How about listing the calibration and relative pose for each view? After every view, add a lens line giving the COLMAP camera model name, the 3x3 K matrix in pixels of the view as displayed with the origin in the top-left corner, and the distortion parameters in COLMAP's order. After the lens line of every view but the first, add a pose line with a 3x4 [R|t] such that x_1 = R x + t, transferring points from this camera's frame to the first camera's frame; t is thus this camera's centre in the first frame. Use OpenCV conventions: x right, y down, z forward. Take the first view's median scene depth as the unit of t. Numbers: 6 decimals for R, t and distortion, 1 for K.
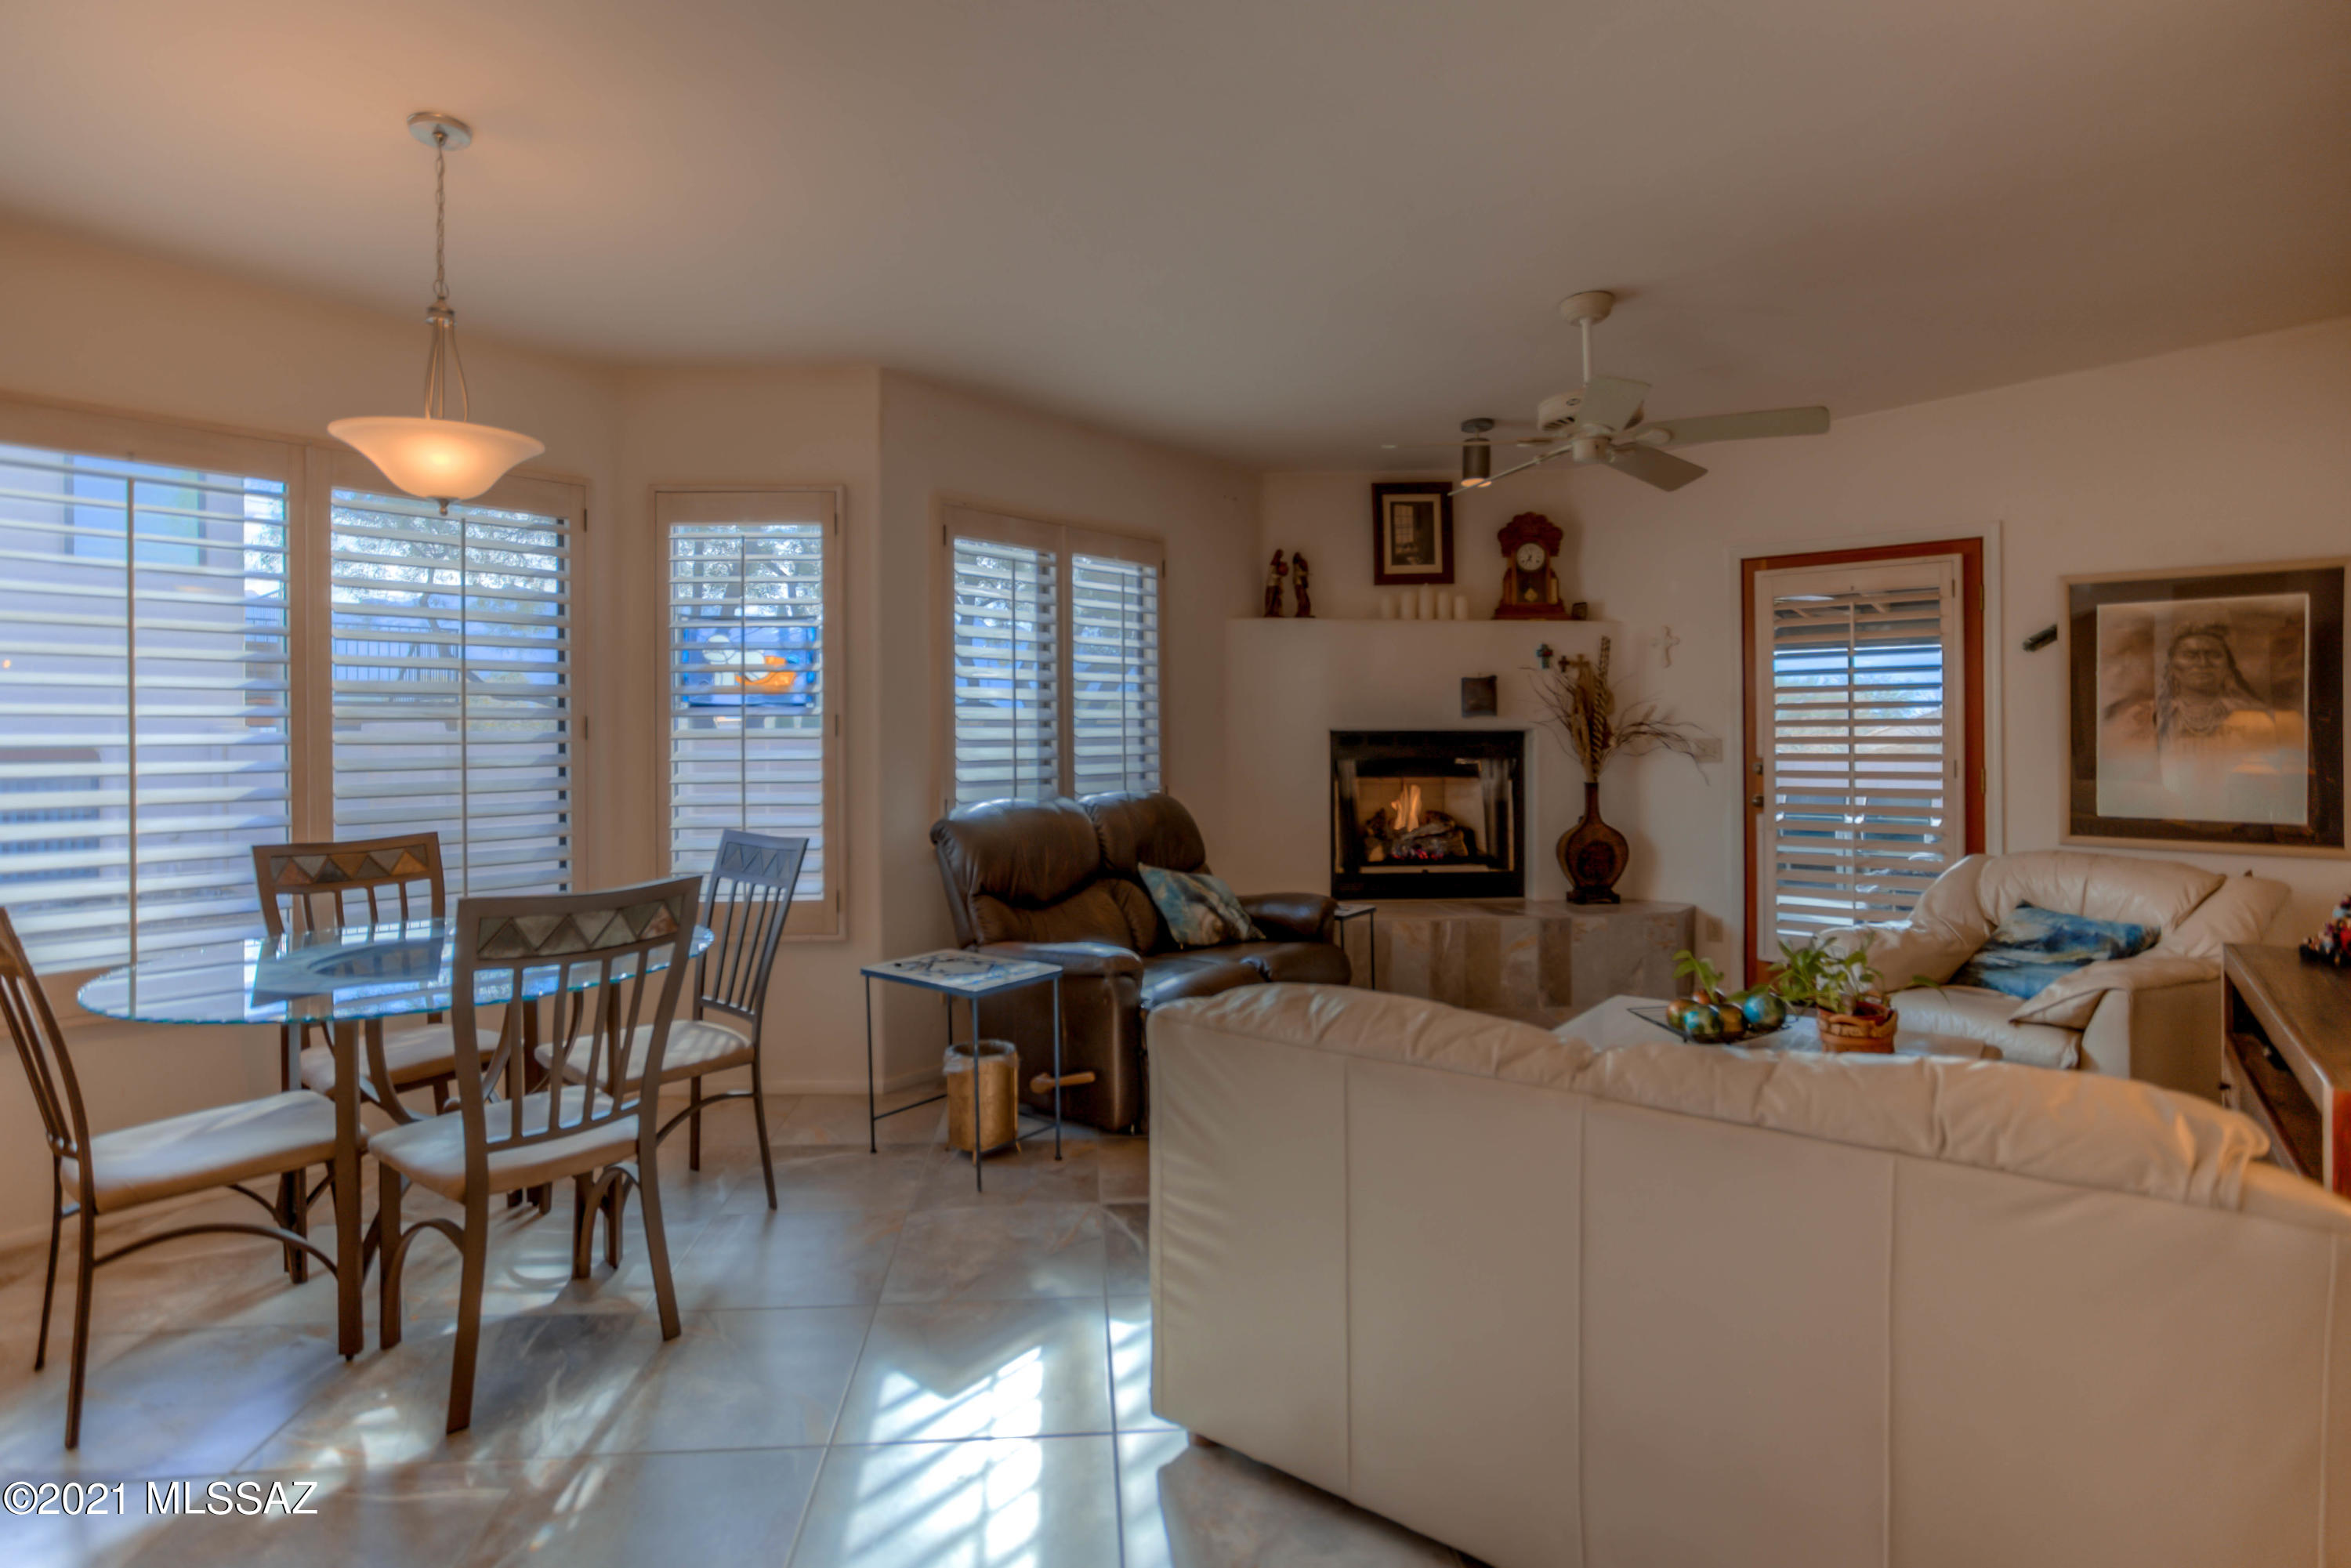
lens RADIAL K [[1170.3, 0, 1094.4], [0, 1170.3, 728.7], [0, 0, 1]] dist [-0.039170, 0.013029]
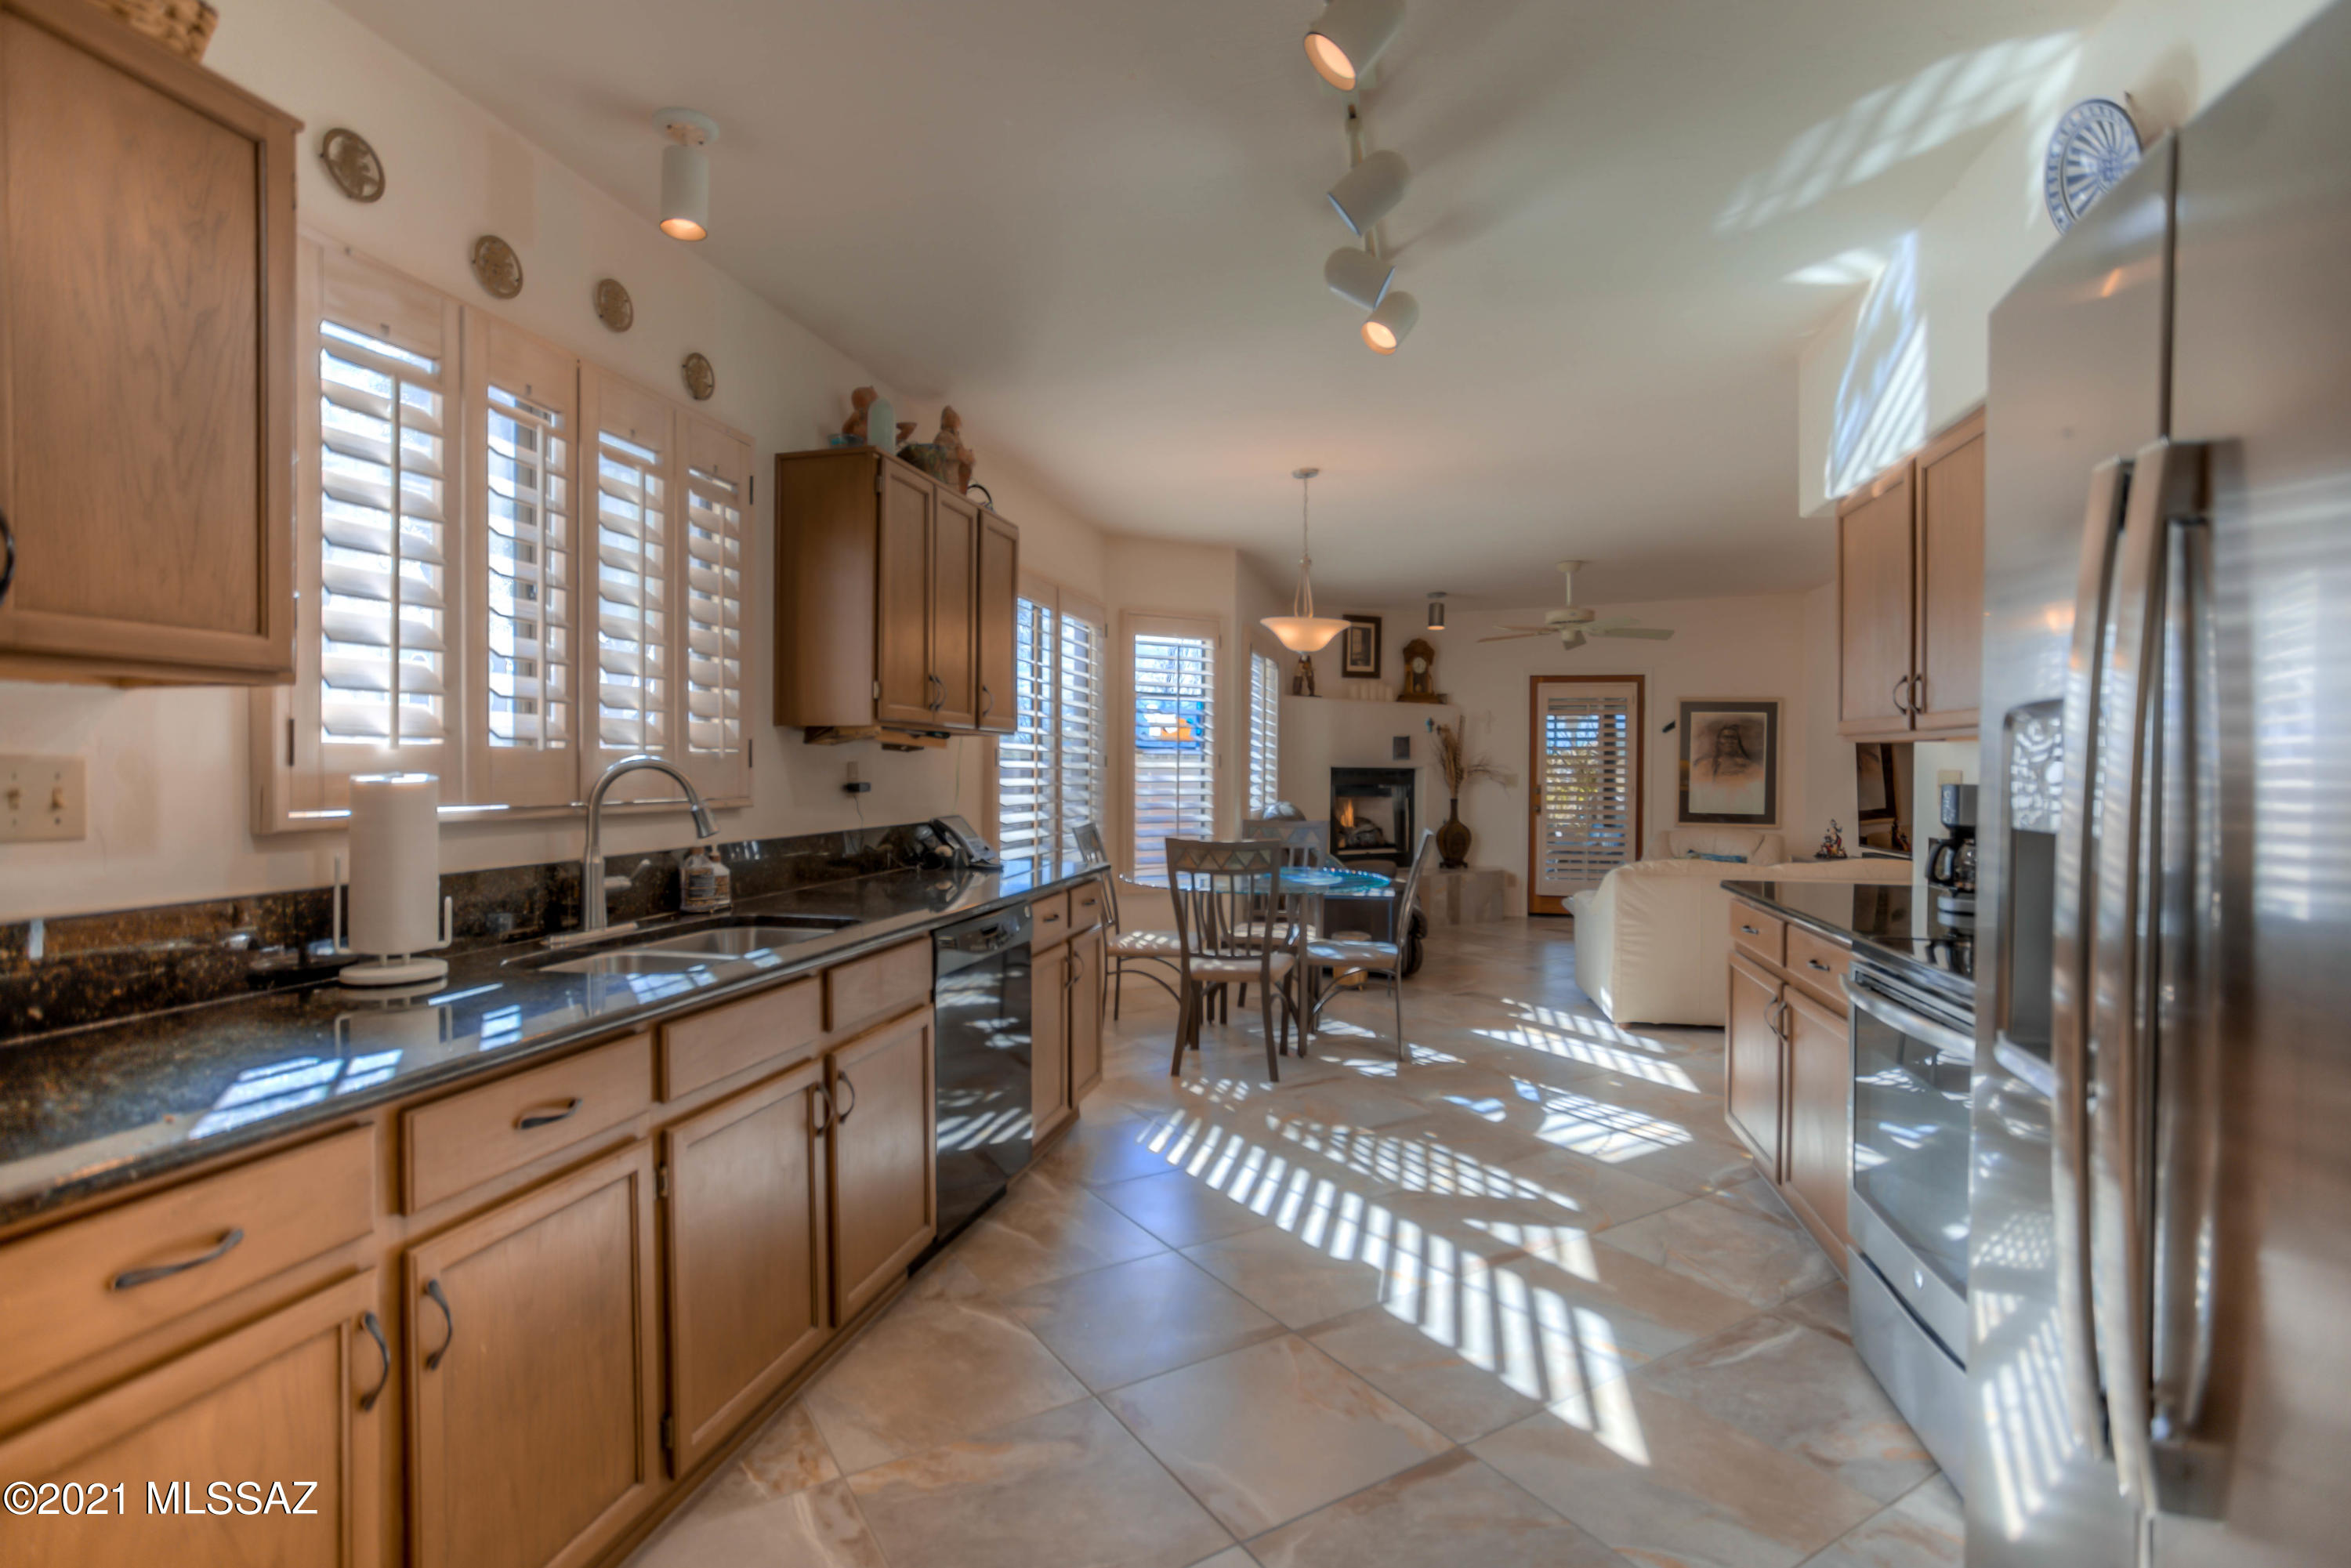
lens RADIAL K [[1170.3, 0, 1141.7], [0, 1170.3, 770.4], [0, 0, 1]] dist [-0.039170, 0.013029]
pose [[0.880646, 0.011138, 0.473643, -0.813871], [-0.014646, 0.999886, 0.003719, 0.004578], [-0.473548, -0.010212, 0.880709, -0.317926]]
